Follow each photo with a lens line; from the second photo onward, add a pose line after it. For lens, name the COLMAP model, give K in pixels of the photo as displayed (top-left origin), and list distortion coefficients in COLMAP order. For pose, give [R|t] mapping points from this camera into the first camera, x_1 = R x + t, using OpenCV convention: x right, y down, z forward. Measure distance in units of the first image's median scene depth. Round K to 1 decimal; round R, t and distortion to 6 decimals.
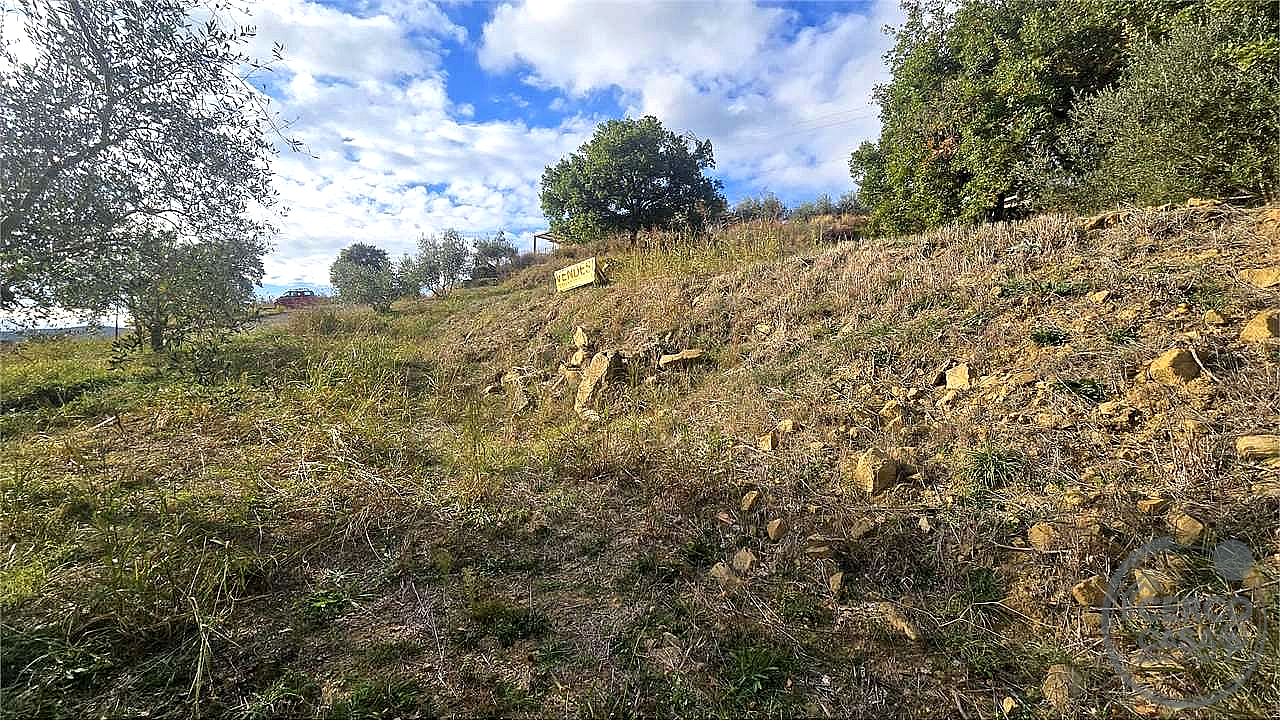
lens RADIAL K [[521.3, 0, 639.0], [0, 521.3, 354.6], [0, 0, 1]] dist [-0.003201, -0.000351]
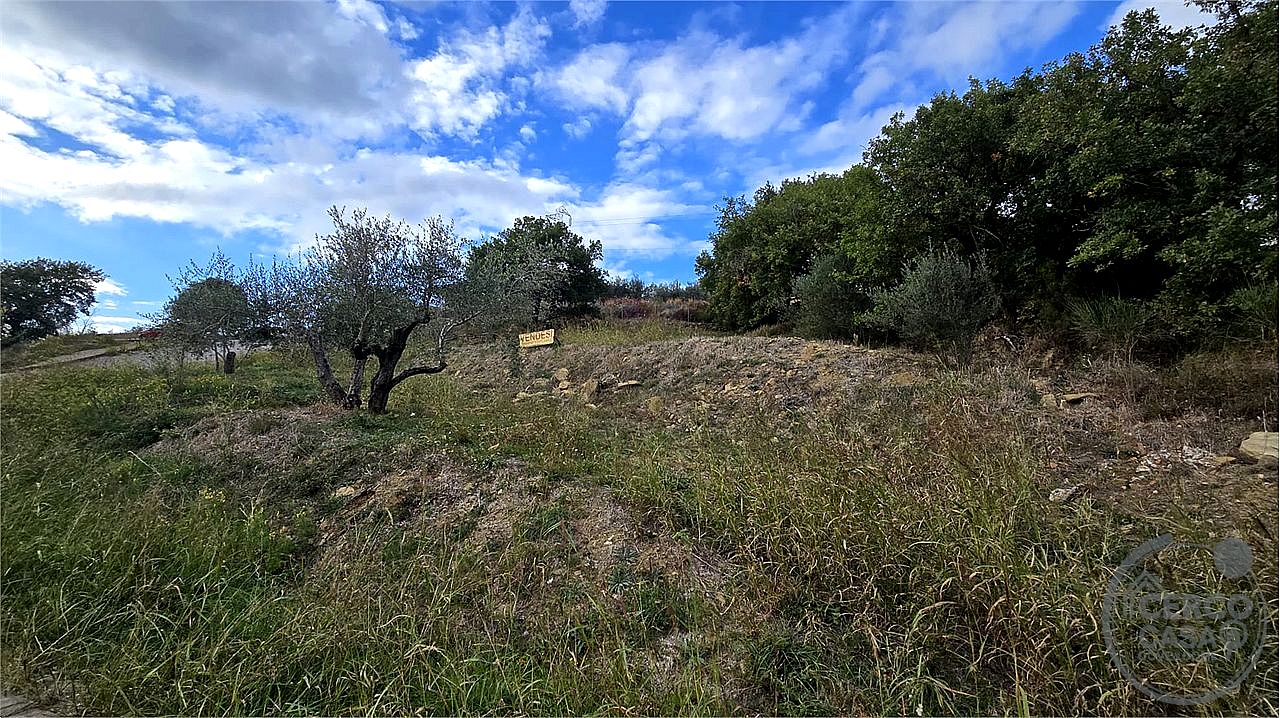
lens RADIAL K [[521.3, 0, 639.0], [0, 521.3, 353.1], [0, 0, 1]] dist [-0.003201, -0.000351]
pose [[0.958708, 0.052942, 0.279422, -0.133751], [-0.022864, 0.993688, -0.109827, 0.031490], [-0.283472, 0.098904, 0.953867, -0.310960]]
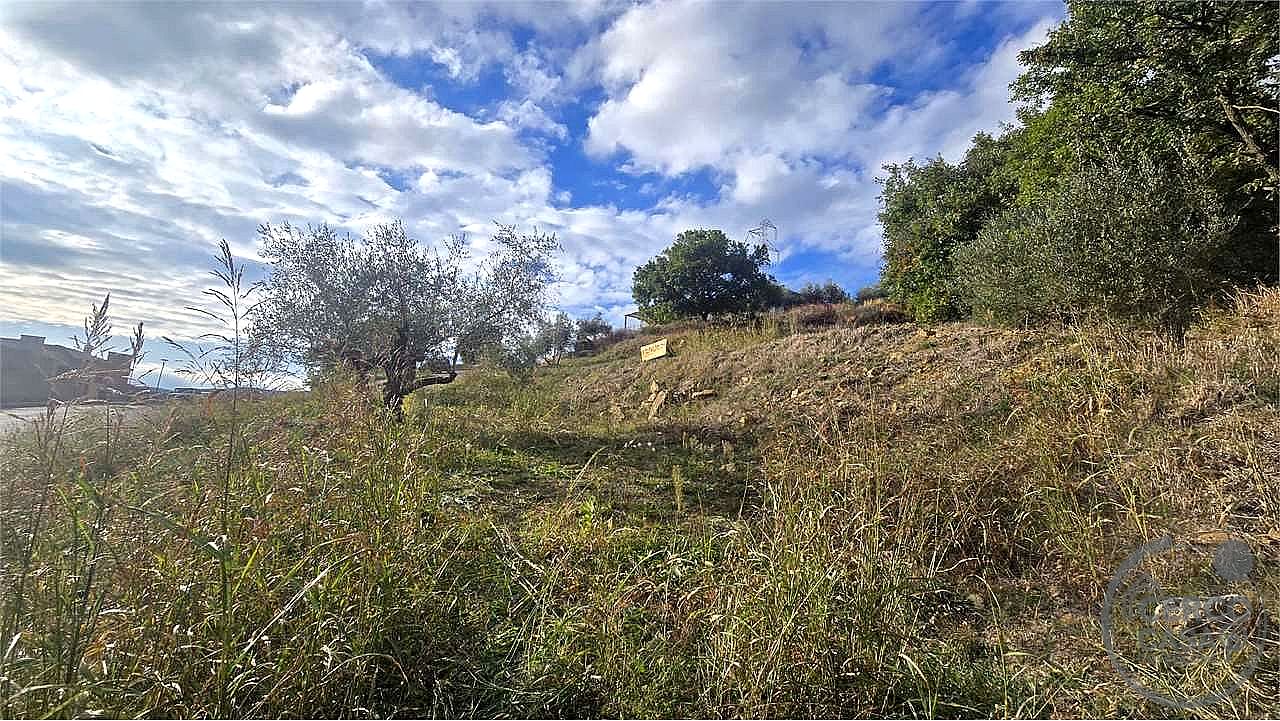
lens RADIAL K [[521.3, 0, 639.0], [0, 521.3, 354.6], [0, 0, 1]] dist [-0.003201, -0.000351]
pose [[0.986588, 0.009409, -0.162958, 0.041904], [-0.031613, 0.990449, -0.134208, 0.033867], [0.160139, 0.137559, 0.977462, -0.251451]]
